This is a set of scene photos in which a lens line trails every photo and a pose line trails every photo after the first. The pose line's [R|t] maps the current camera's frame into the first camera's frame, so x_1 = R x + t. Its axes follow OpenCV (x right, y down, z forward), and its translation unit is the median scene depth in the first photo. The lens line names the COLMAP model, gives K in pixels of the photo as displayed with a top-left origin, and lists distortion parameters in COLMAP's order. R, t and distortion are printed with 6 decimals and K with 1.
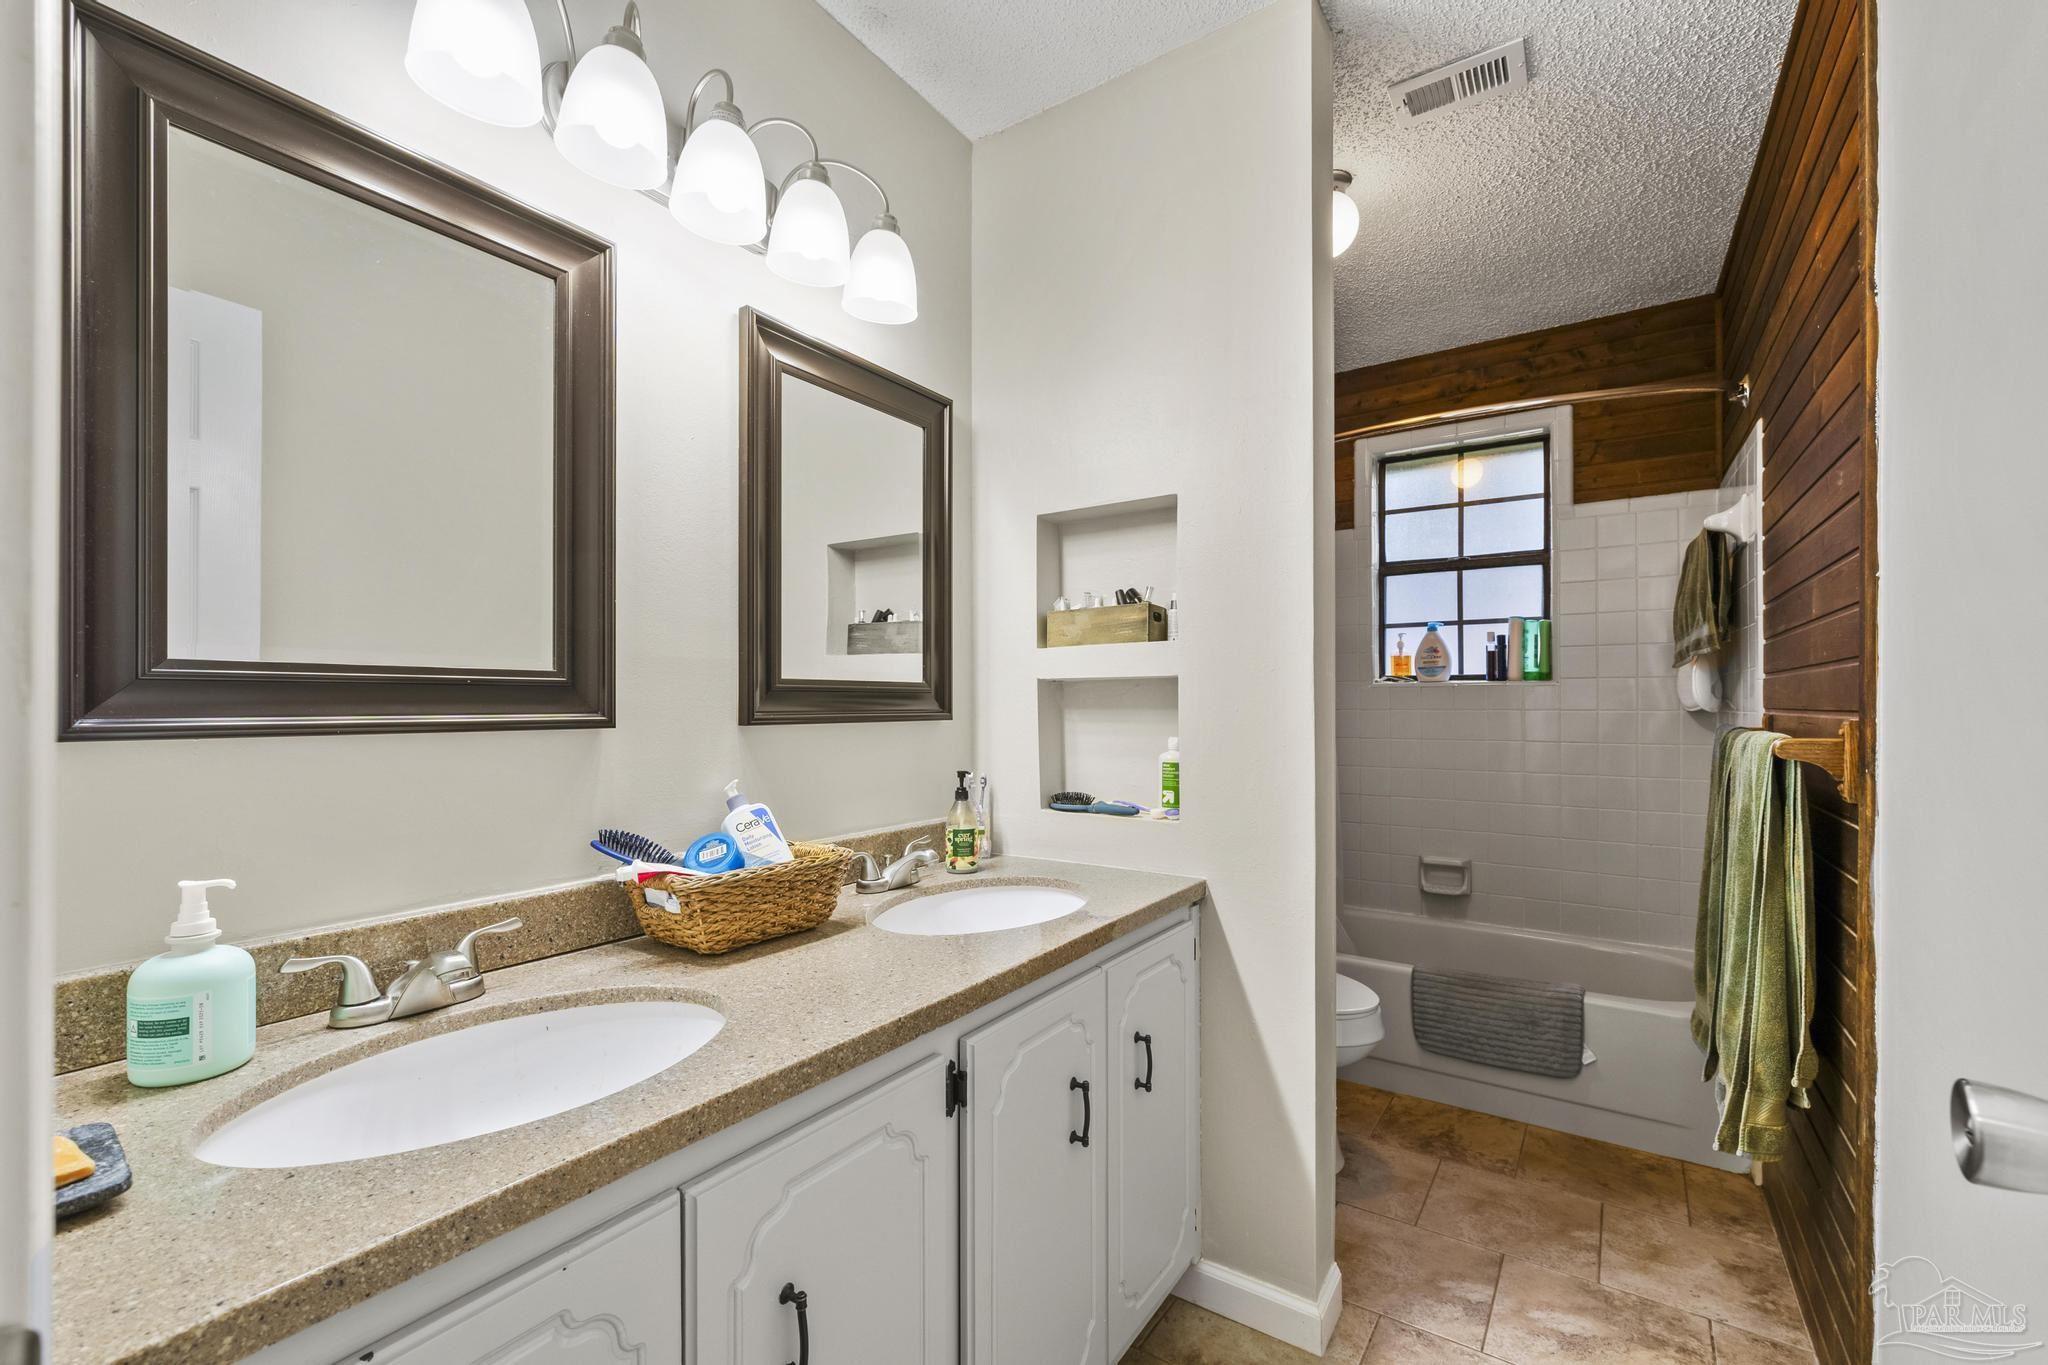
lens RADIAL K [[867.4, 0, 1021.4], [0, 867.4, 699.2], [0, 0, 1]] dist [0.001440, 0.000387]
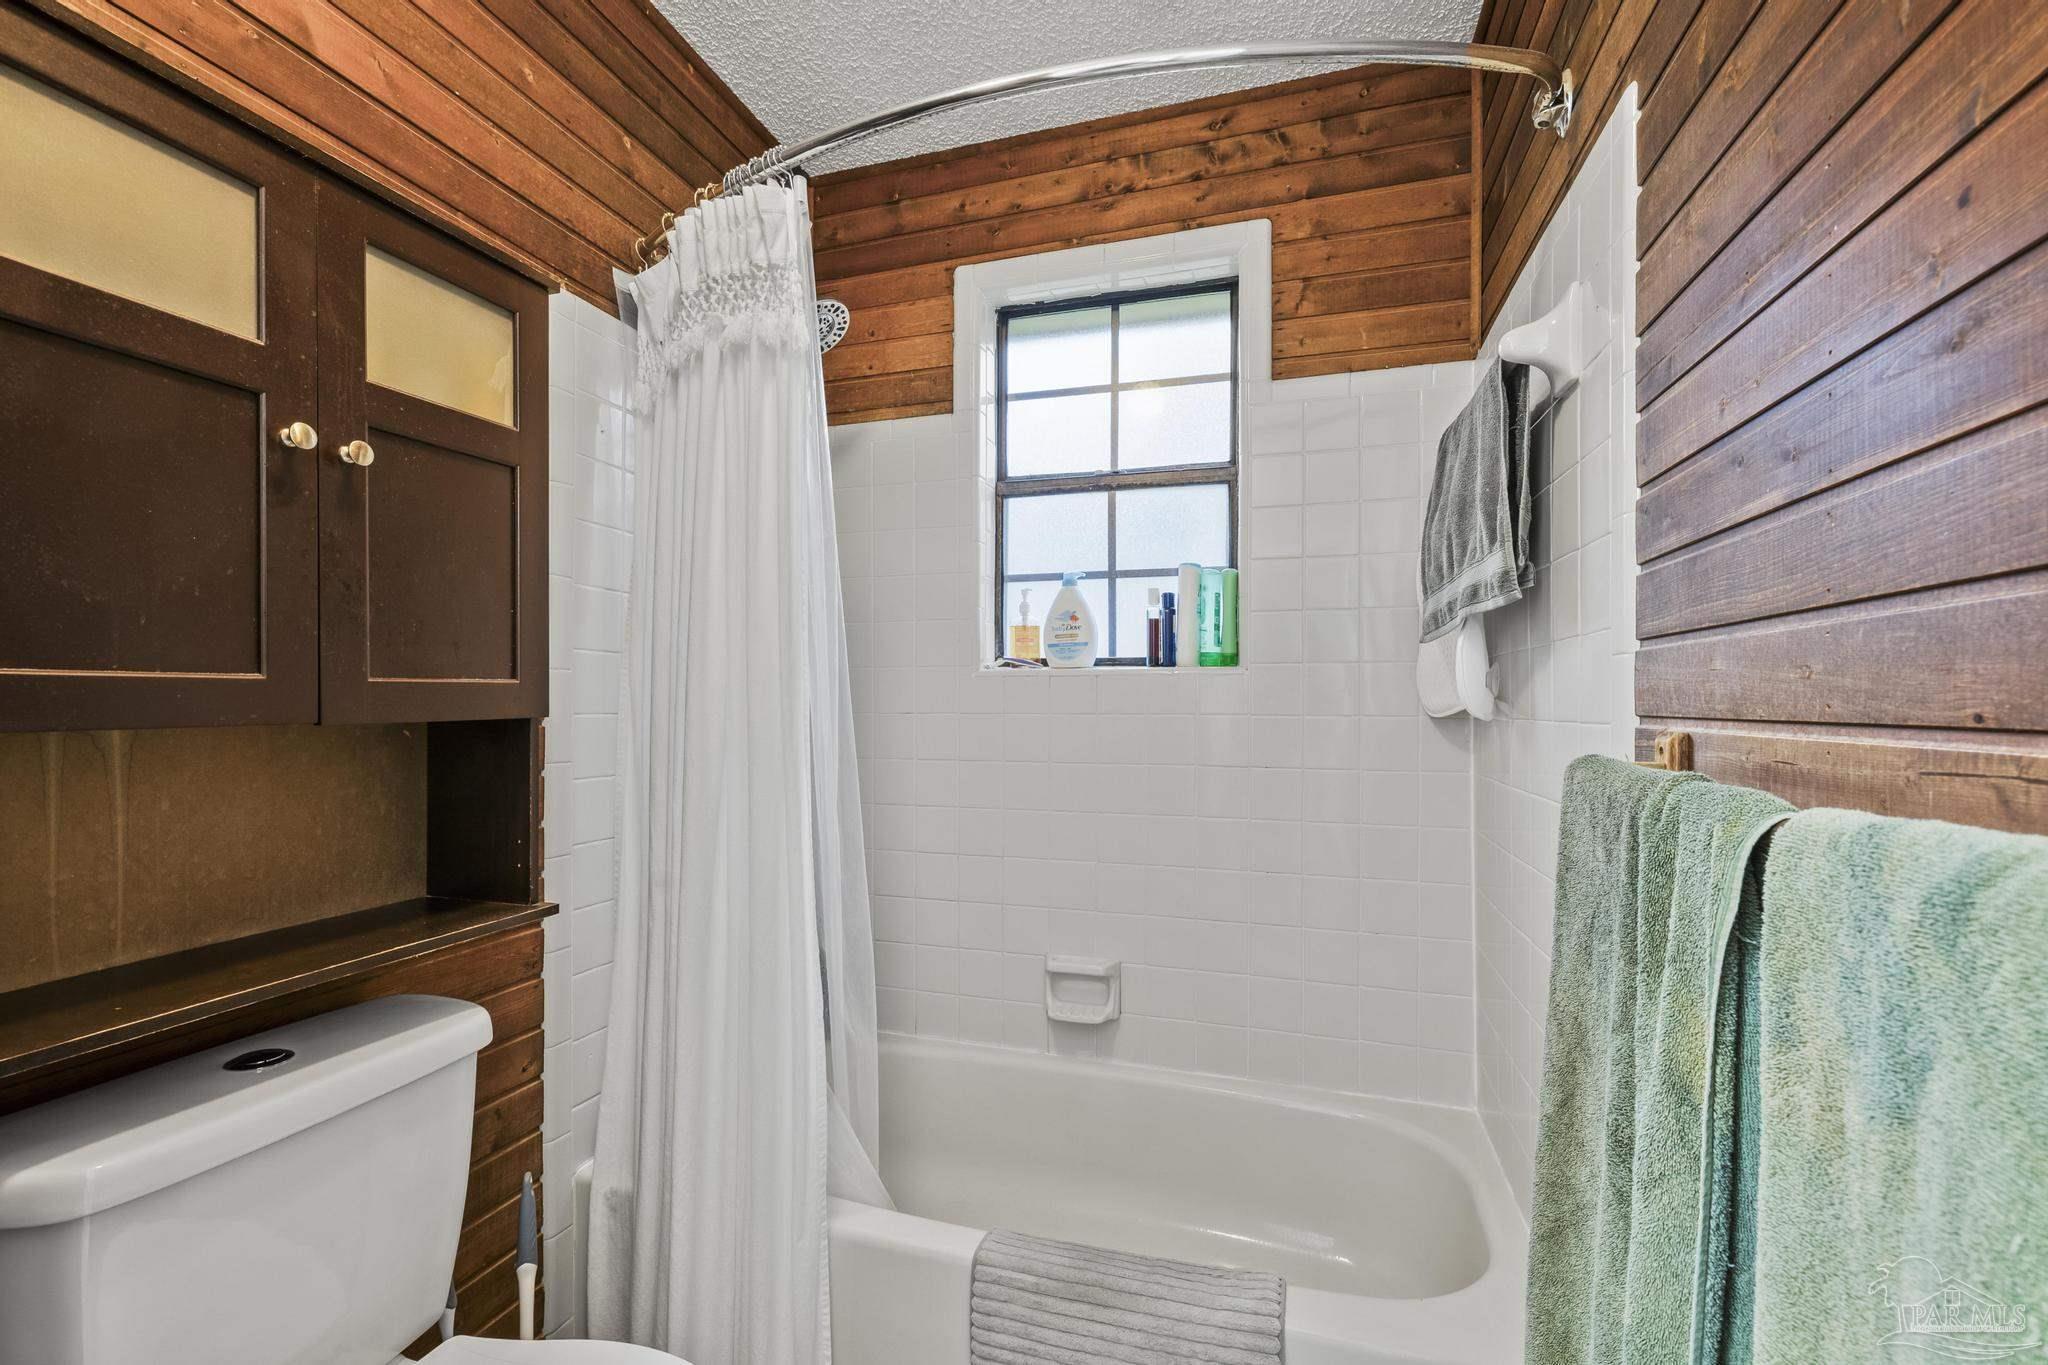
lens RADIAL K [[867.4, 0, 1021.4], [0, 867.4, 699.2], [0, 0, 1]] dist [0.001440, 0.000387]
pose [[0.958518, 0.005496, 0.284978, 0.277067], [-0.005632, 0.999984, -0.000342, 0.002694], [-0.284976, -0.001277, 0.958534, 0.436677]]
